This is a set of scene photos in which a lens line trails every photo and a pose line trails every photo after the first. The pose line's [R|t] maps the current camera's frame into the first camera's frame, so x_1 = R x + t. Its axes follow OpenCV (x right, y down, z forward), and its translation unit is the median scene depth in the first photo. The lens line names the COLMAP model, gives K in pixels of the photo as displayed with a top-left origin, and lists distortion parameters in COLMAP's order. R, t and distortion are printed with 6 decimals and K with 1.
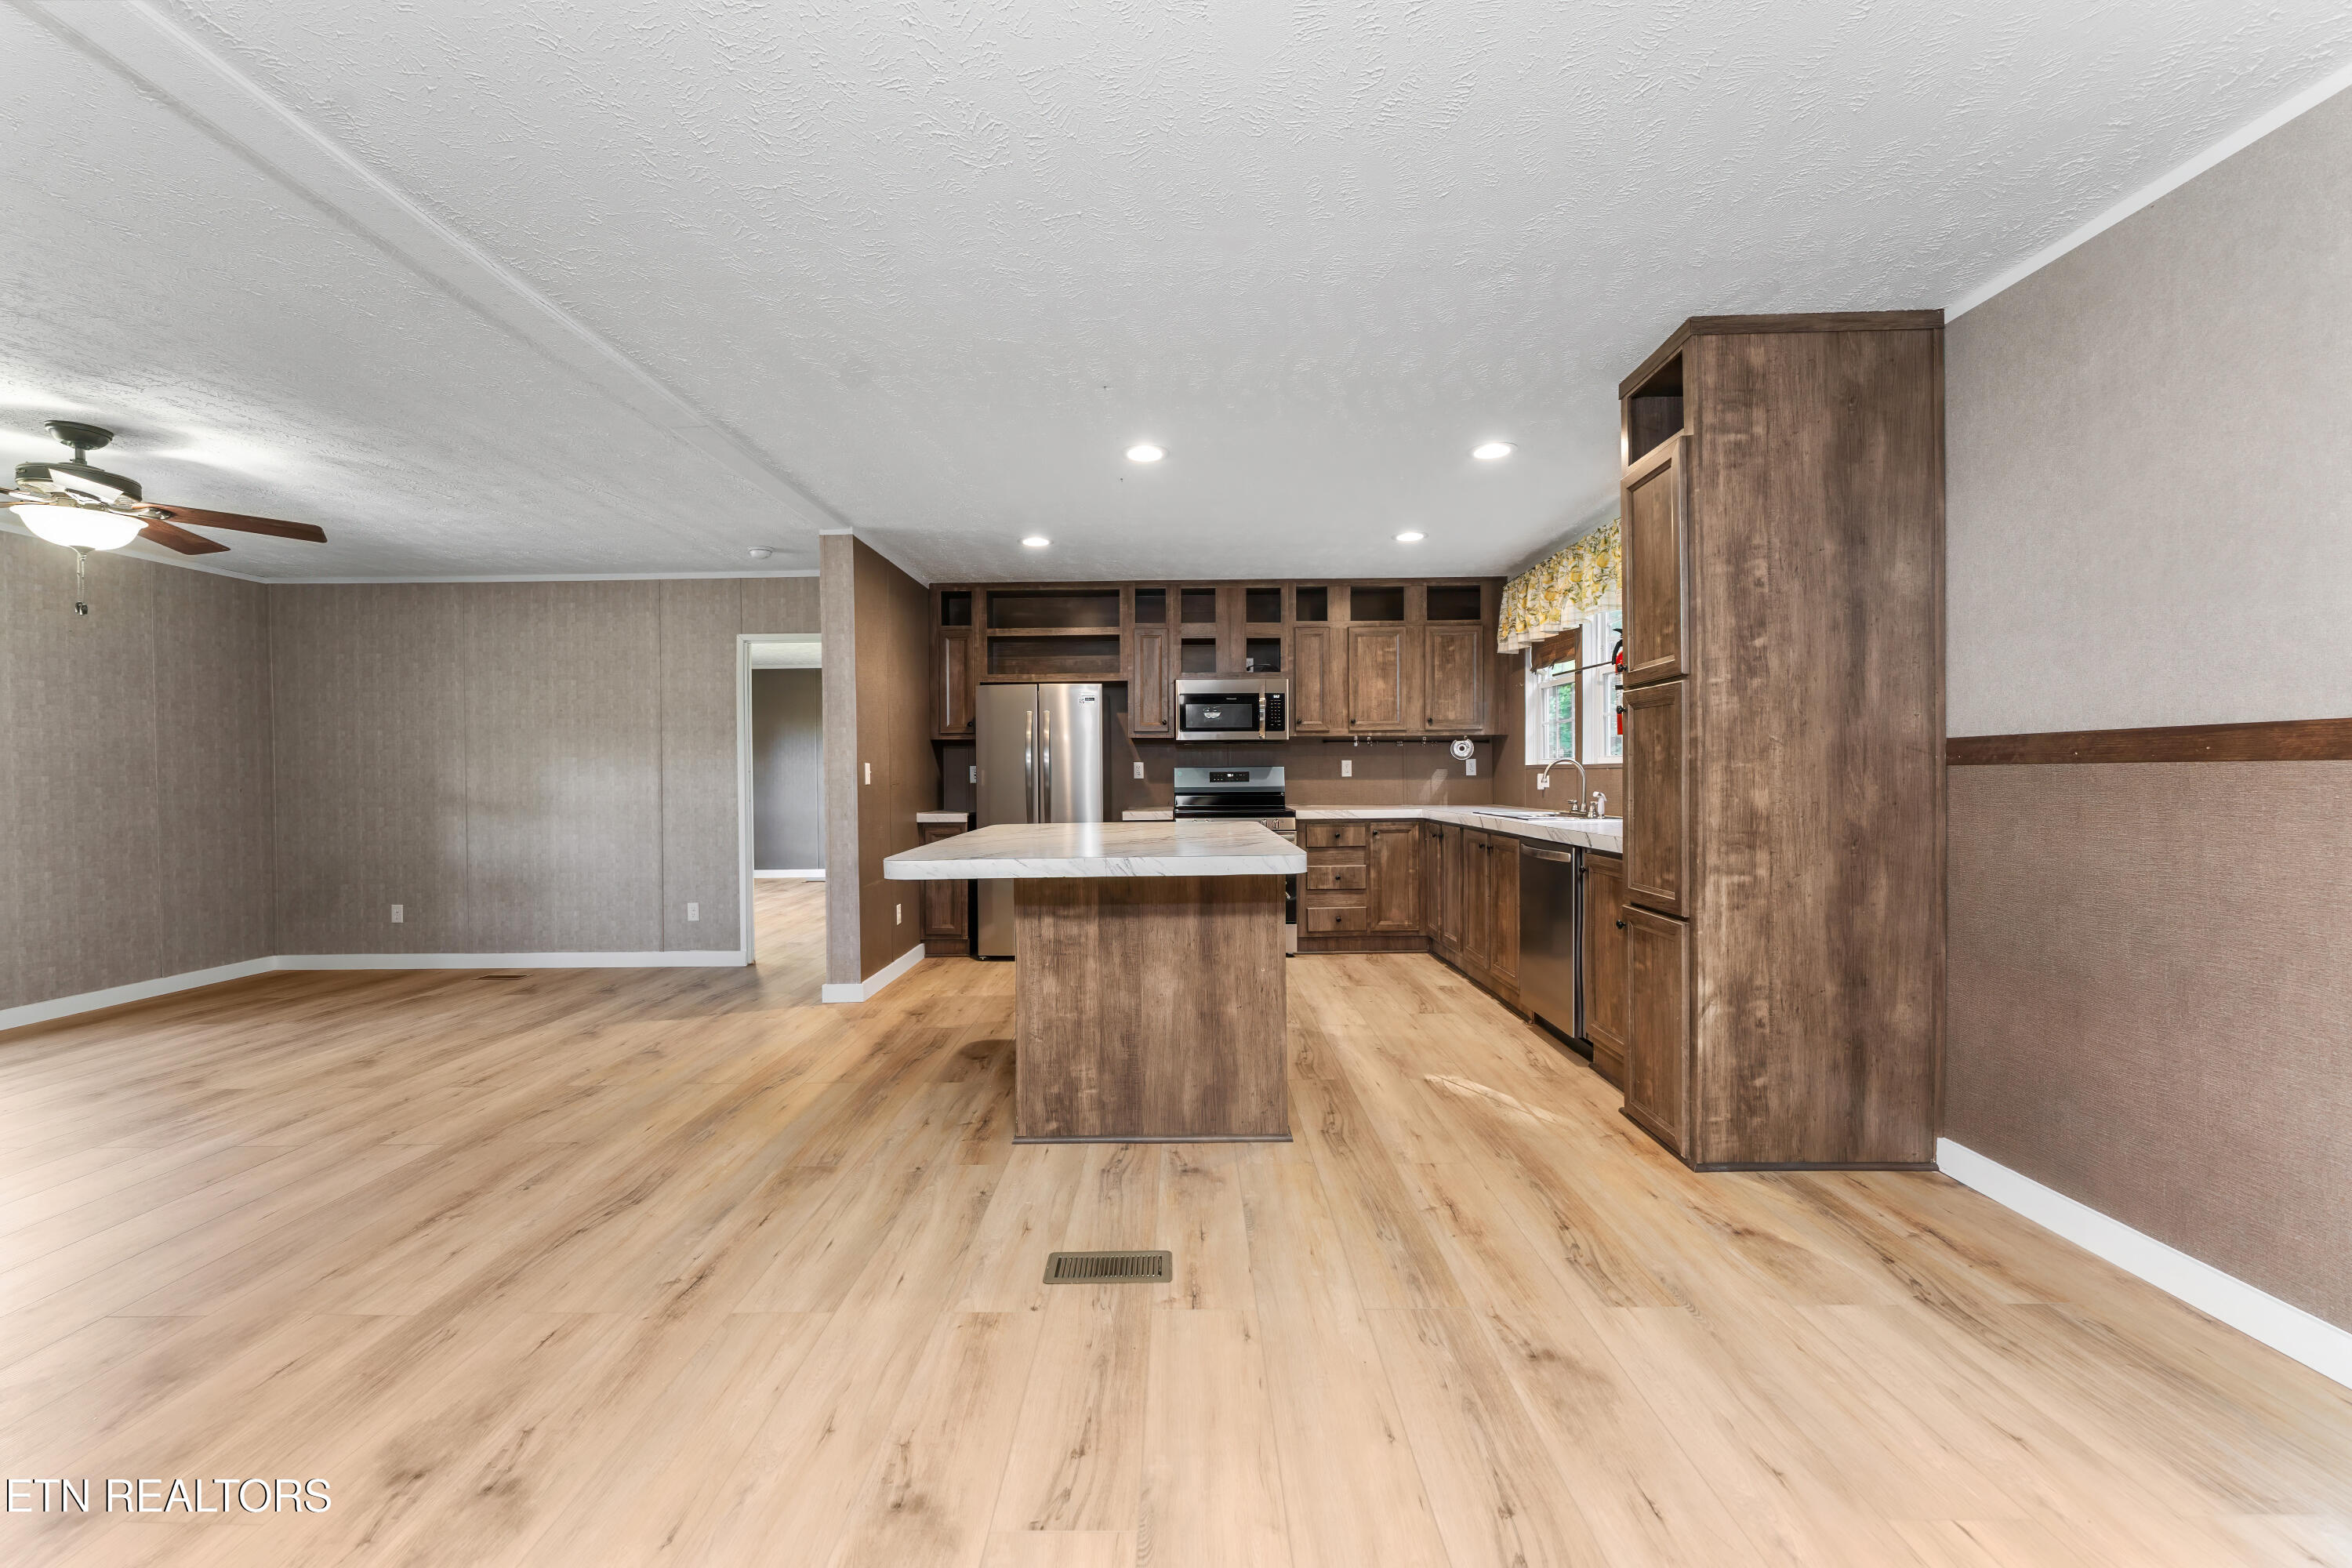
lens RADIAL K [[947.5, 0, 1176.0], [0, 947.5, 784.0], [0, 0, 1]] dist [-0.002264, -0.000122]
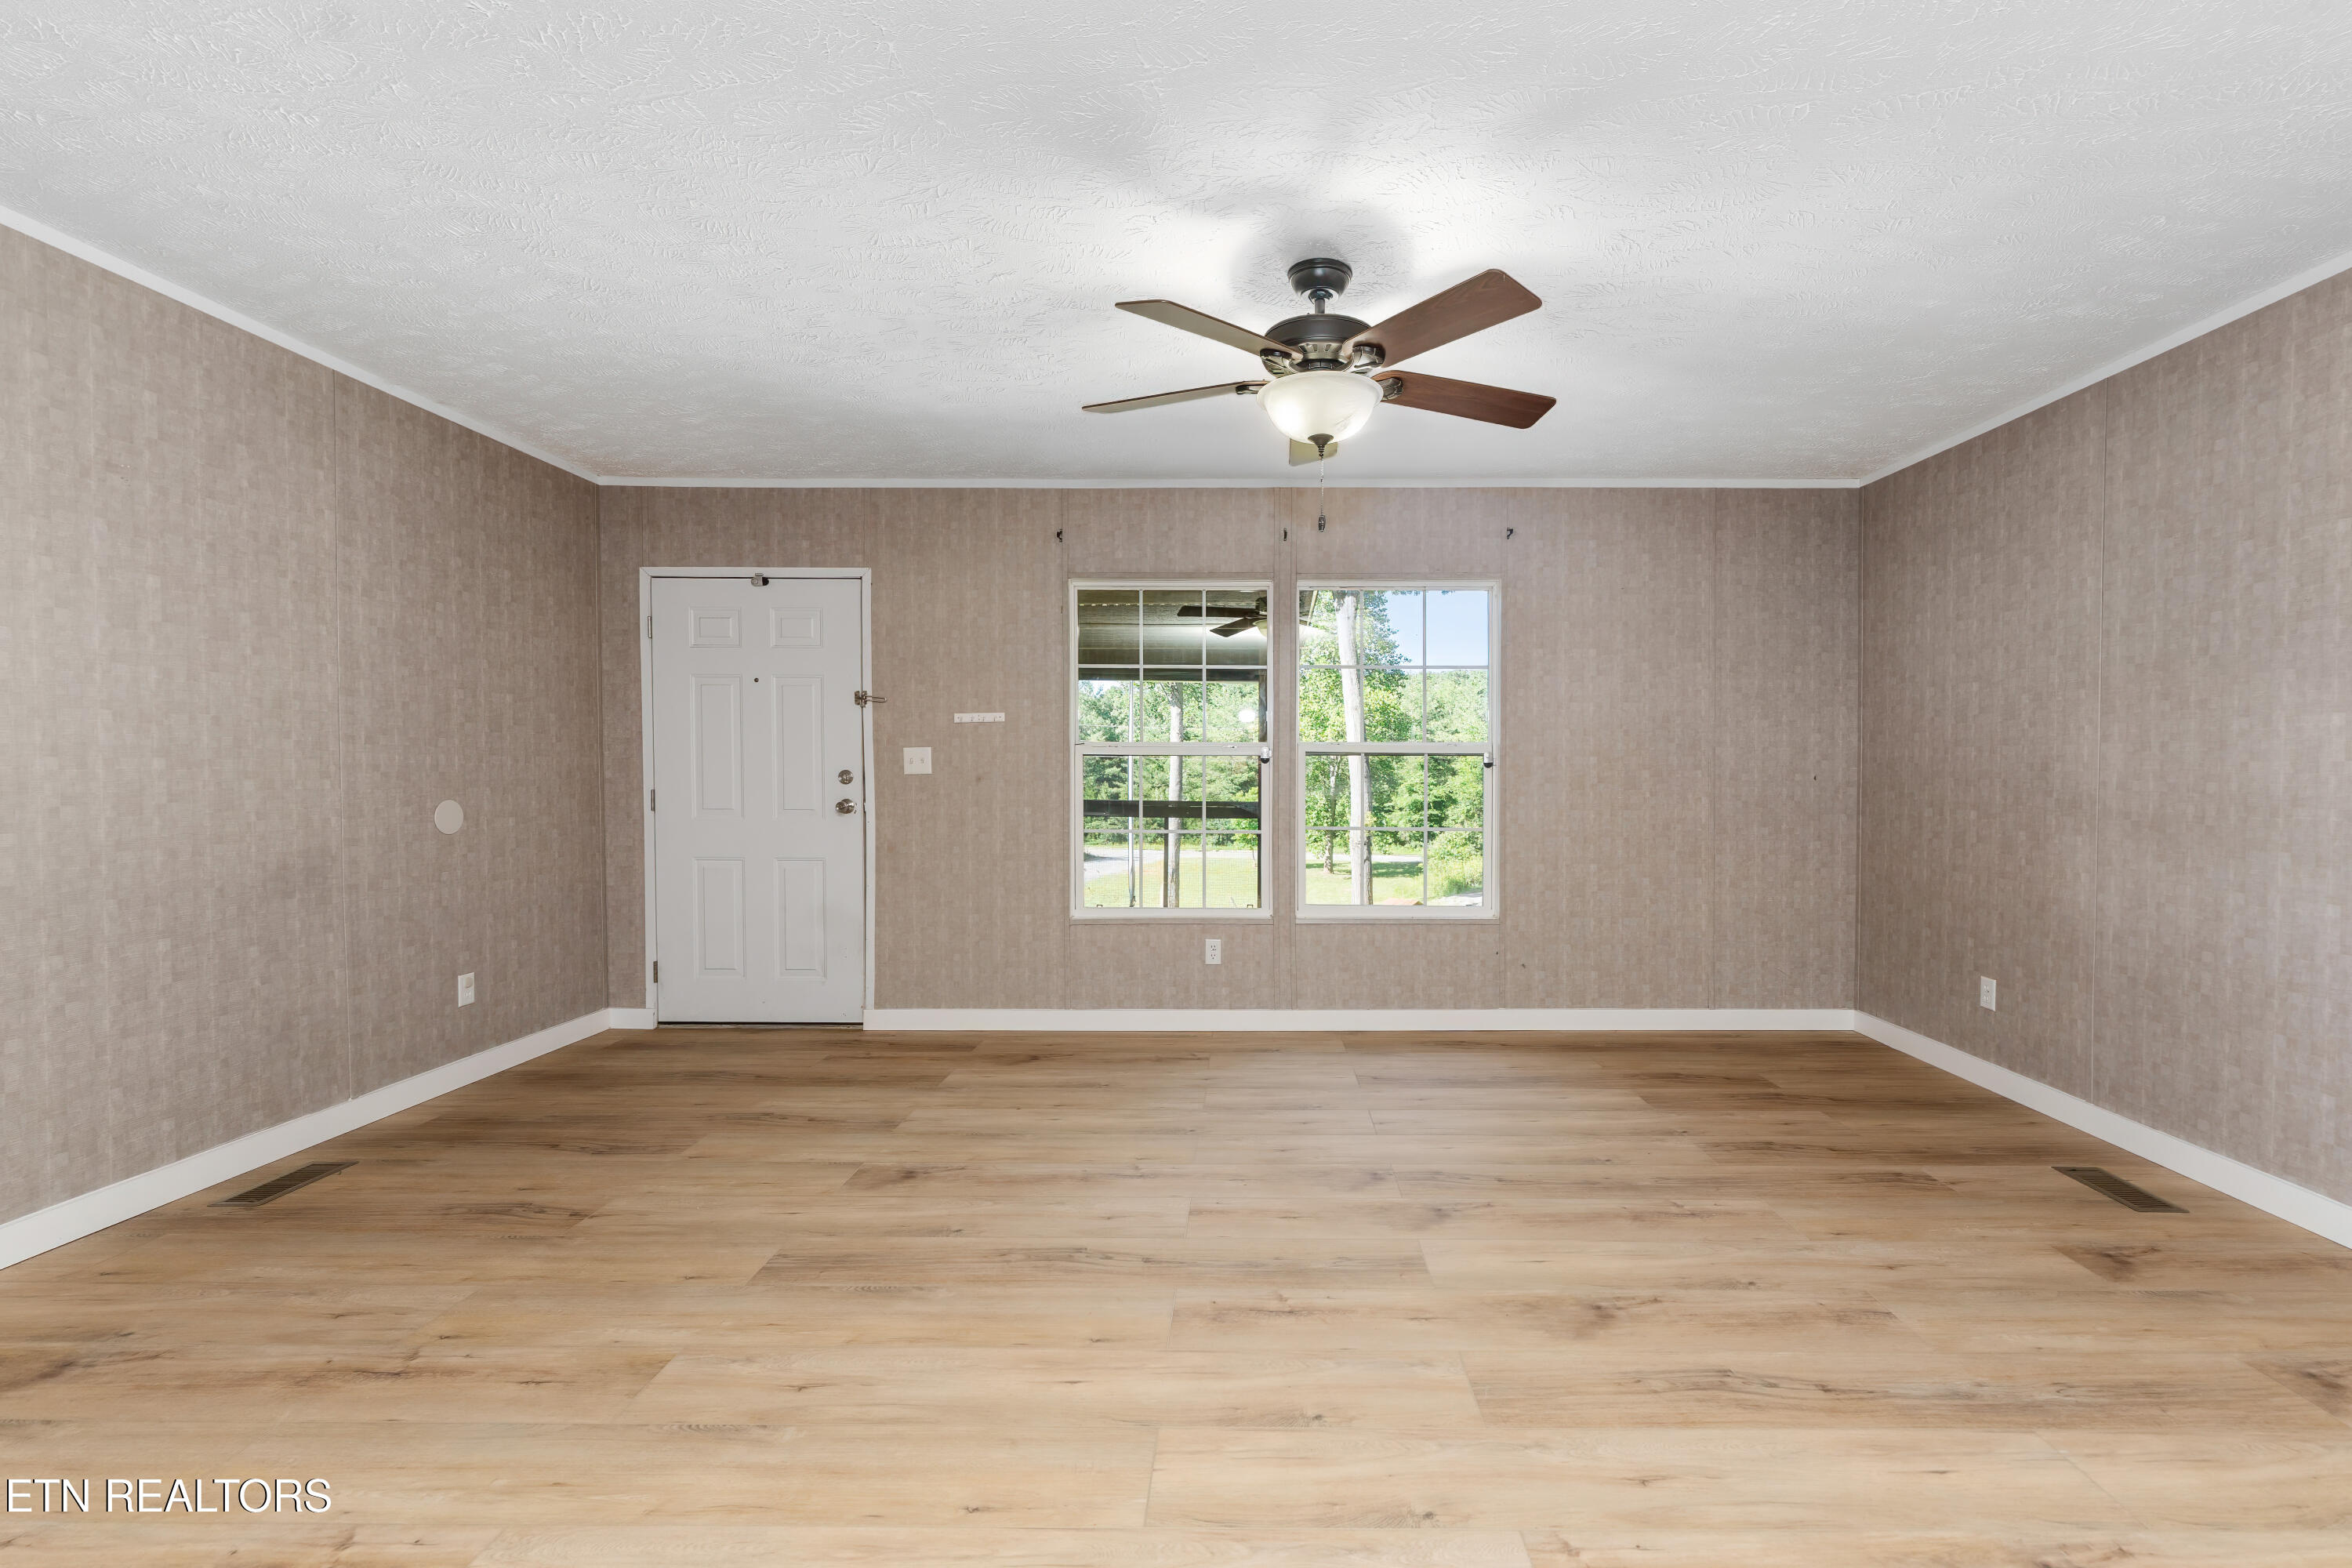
lens RADIAL K [[964.5, 0, 1271.3], [0, 964.5, 785.3], [0, 0, 1]] dist [-0.001519, -0.000338]
pose [[0.011791, 0.028809, -0.999515, -0.244998], [-0.015655, 0.999468, 0.028623, -0.002275], [0.999808, 0.015310, 0.012236, 0.570849]]
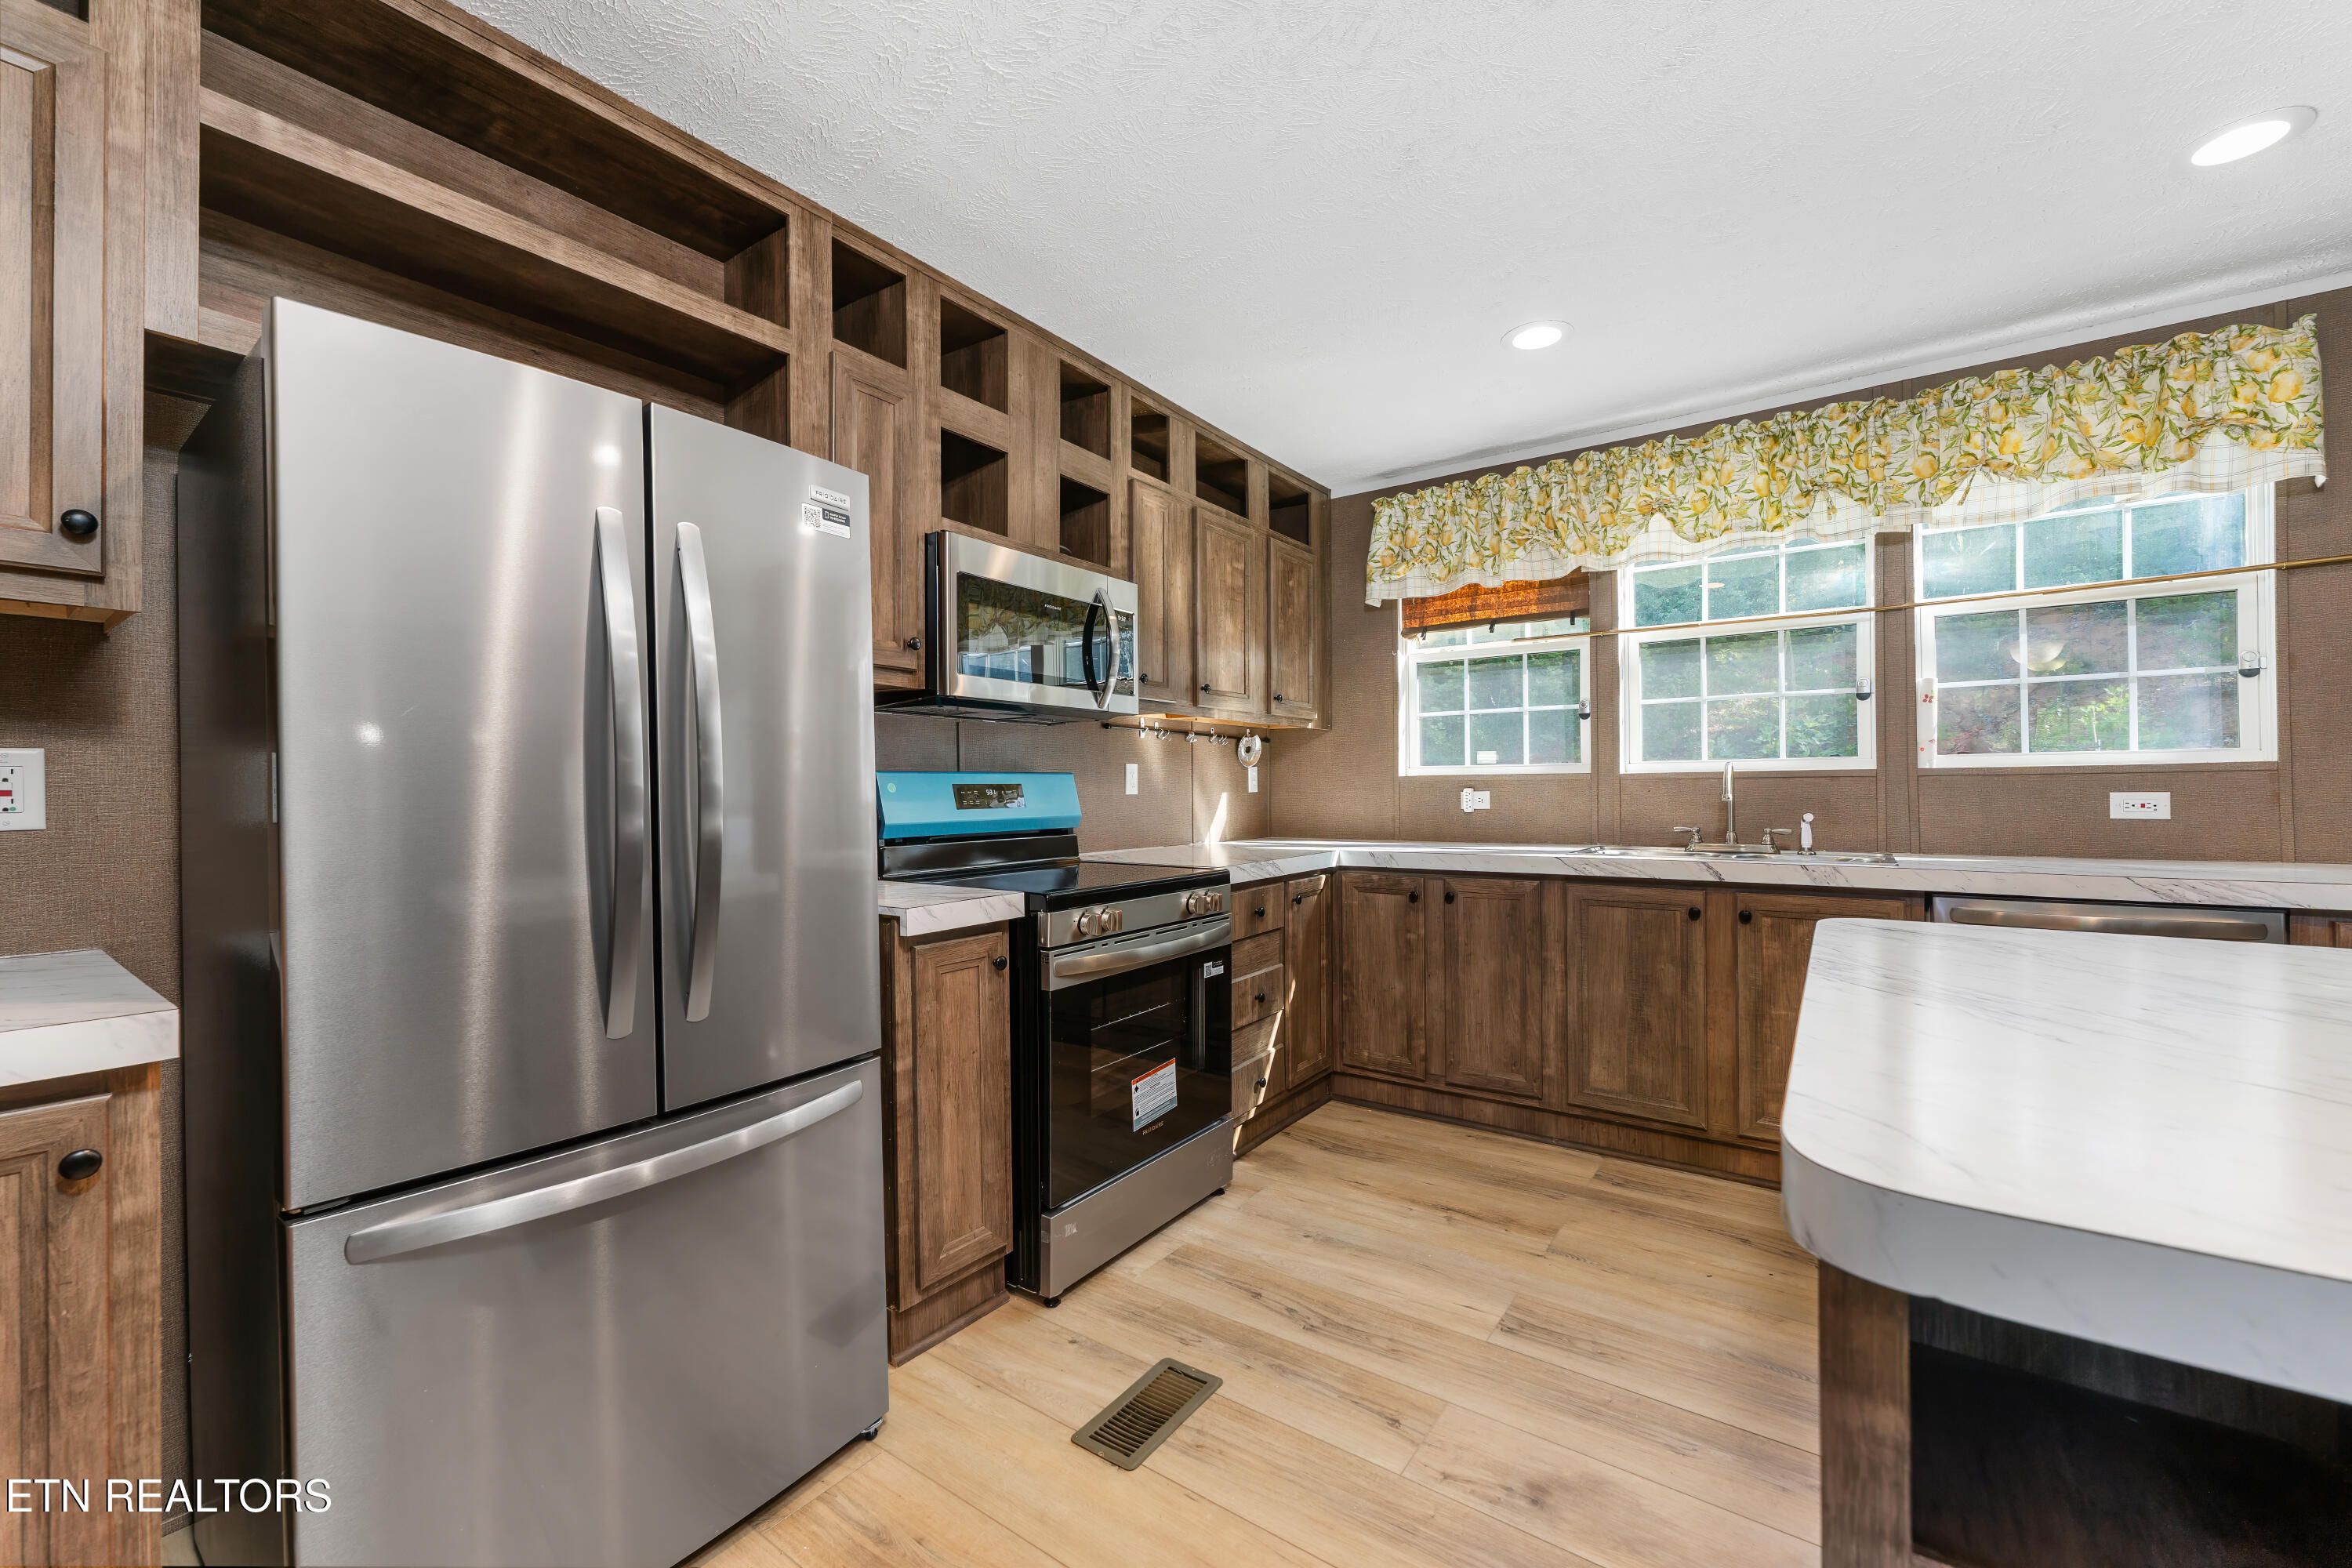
lens RADIAL K [[947.5, 0, 1176.0], [0, 947.5, 784.0], [0, 0, 1]] dist [-0.002264, -0.000122]
pose [[0.574730, 0.007149, 0.818312, -0.281614], [0.012933, 0.999758, -0.017817, -0.005059], [-0.818241, 0.020823, 0.574498, 0.813194]]
